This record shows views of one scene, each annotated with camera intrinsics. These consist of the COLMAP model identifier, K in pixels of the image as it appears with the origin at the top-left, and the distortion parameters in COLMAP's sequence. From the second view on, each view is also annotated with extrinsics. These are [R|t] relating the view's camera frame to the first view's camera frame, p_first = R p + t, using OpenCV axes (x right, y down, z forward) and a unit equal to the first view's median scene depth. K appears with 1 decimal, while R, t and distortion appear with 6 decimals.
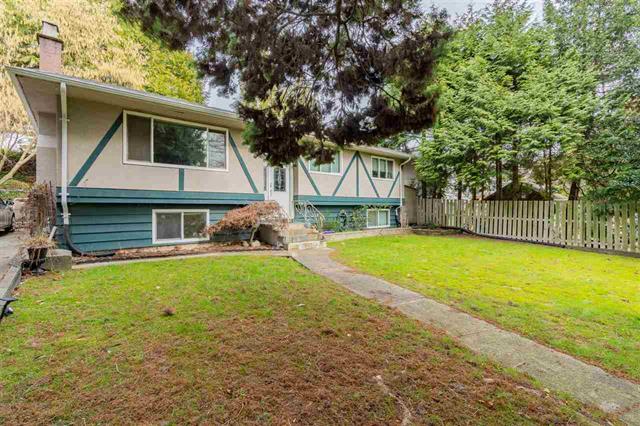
lens RADIAL K [[294.9, 0, 320.5], [0, 294.9, 208.8], [0, 0, 1]] dist [-0.003565, -0.000115]
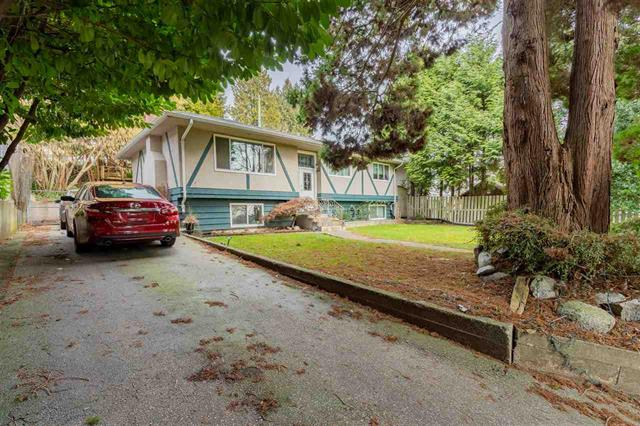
lens RADIAL K [[301.9, 0, 321.1], [0, 301.9, 236.4], [0, 0, 1]] dist [-0.001799, 0.000004]
pose [[0.998239, -0.024251, 0.054138, -0.138721], [0.020243, 0.997099, 0.073381, 0.042815], [-0.055761, -0.072156, 0.995833, -0.327140]]
